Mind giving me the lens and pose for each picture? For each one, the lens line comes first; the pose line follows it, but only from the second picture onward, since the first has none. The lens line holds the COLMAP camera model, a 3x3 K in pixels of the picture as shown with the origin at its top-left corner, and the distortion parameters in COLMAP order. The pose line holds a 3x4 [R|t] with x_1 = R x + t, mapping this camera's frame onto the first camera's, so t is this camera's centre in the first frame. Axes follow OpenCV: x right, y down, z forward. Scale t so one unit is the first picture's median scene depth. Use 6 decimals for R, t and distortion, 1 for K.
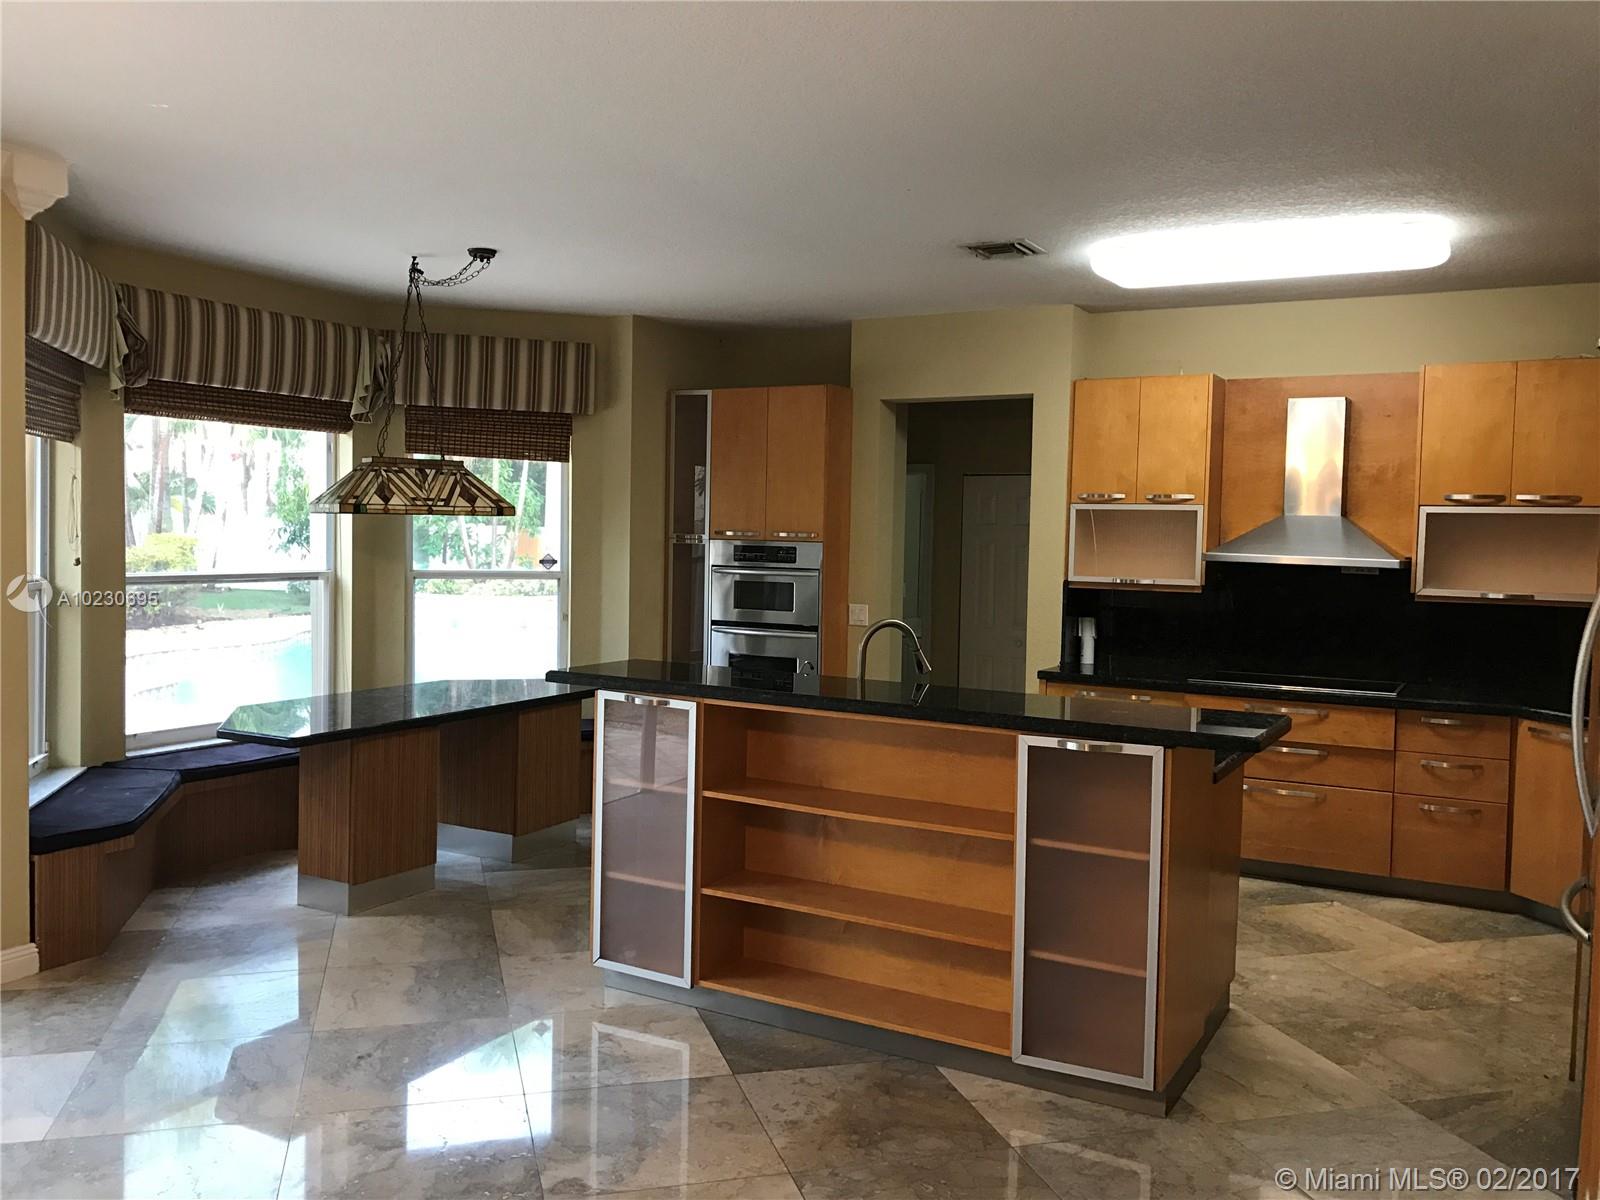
lens RADIAL K [[1311.4, 0, 786.7], [0, 1311.4, 604.4], [0, 0, 1]] dist [0.052618, -0.064036]
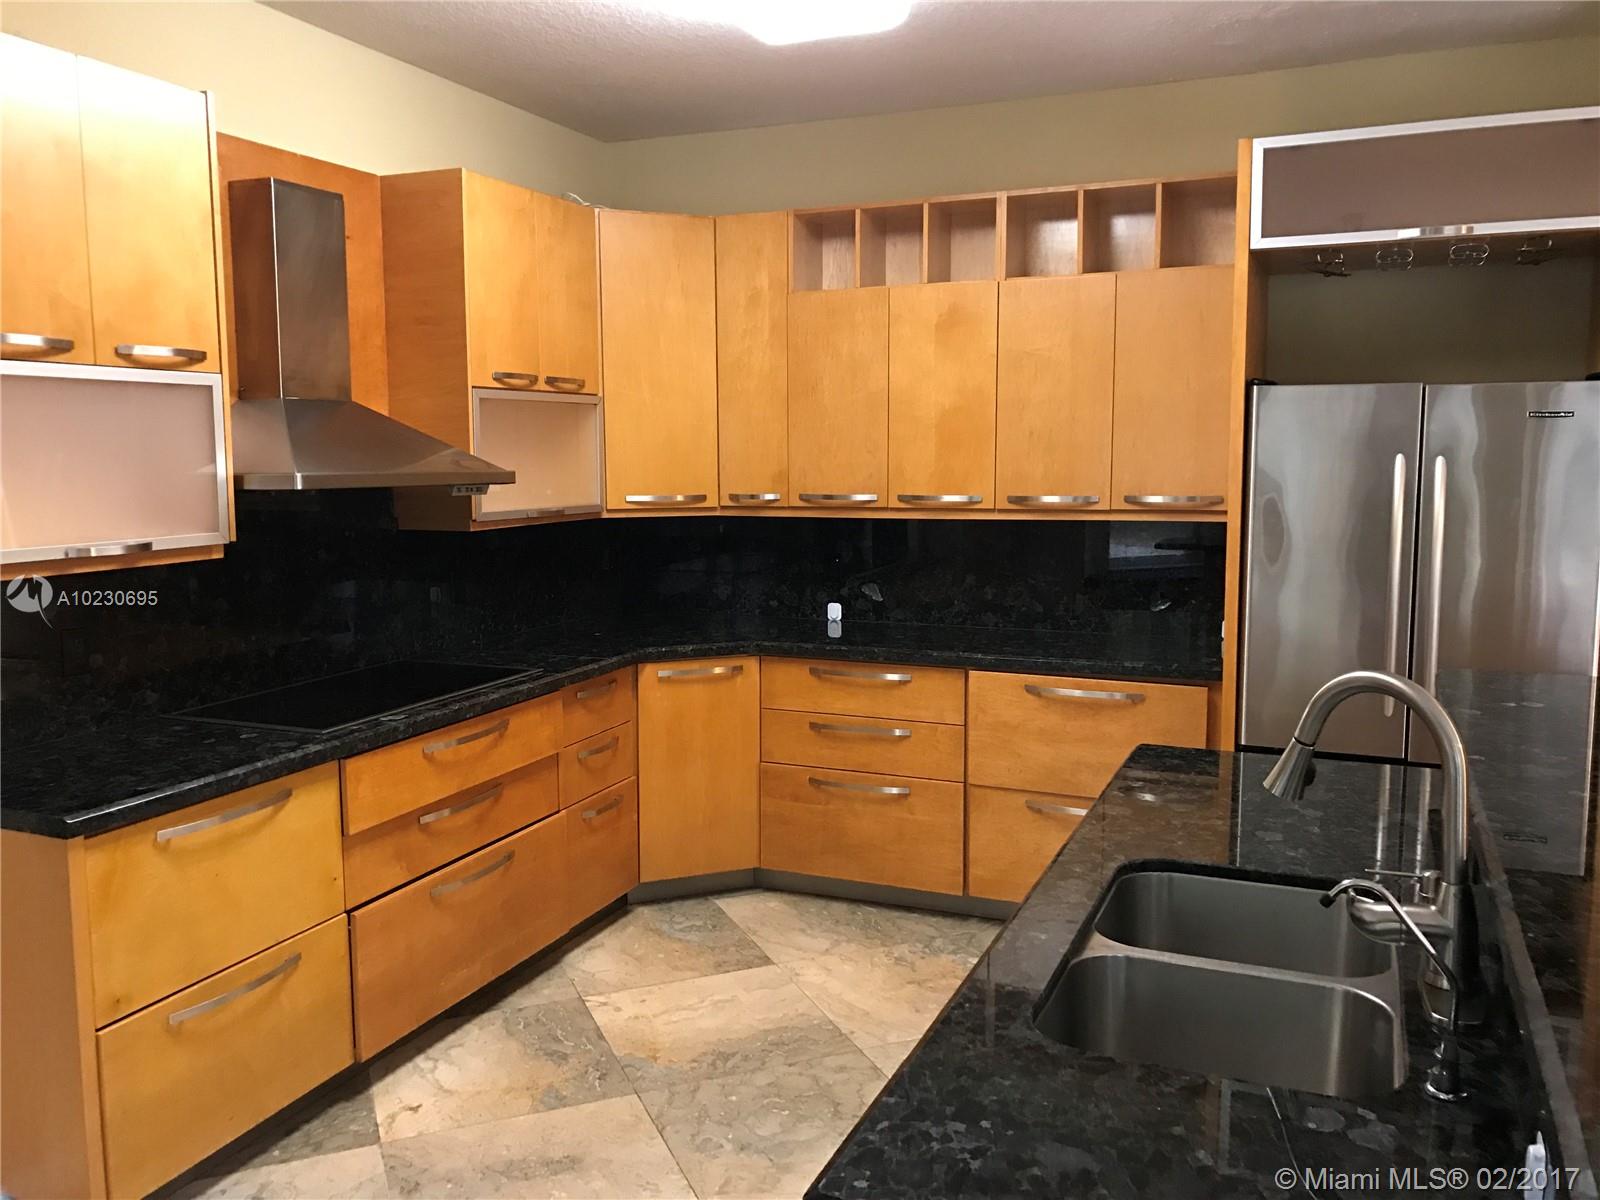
lens RADIAL K [[1311.4, 0, 798.0], [0, 1311.4, 595.4], [0, 0, 1]] dist [0.052618, -0.064036]
pose [[-0.120159, -0.136384, 0.983342, -0.200443], [0.055711, 0.988031, 0.143842, -0.056697], [-0.991190, 0.072067, -0.111122, 0.909592]]
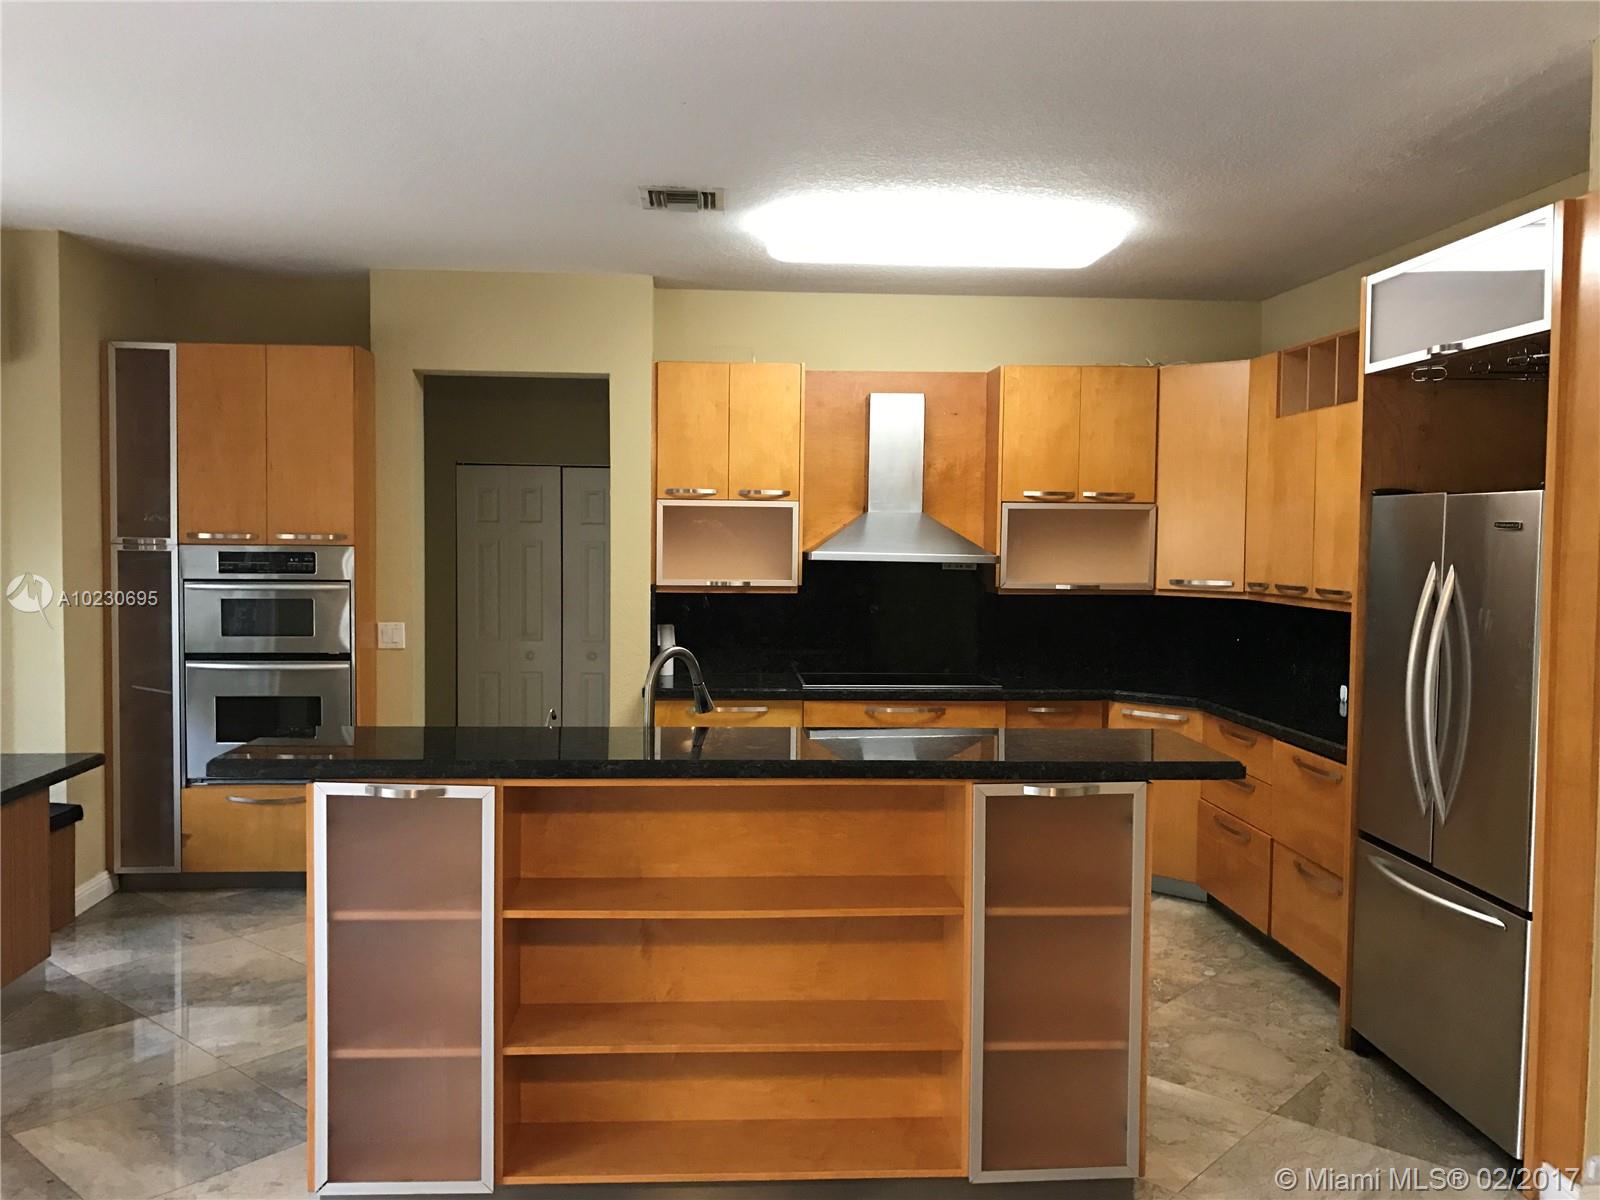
lens RADIAL K [[1311.4, 0, 791.4], [0, 1311.4, 605.0], [0, 0, 1]] dist [0.052618, -0.064036]
pose [[0.841615, -0.042847, 0.538376, -0.212601], [0.038871, 0.999068, 0.018746, -0.019754], [-0.538677, 0.005150, 0.842497, 0.222273]]
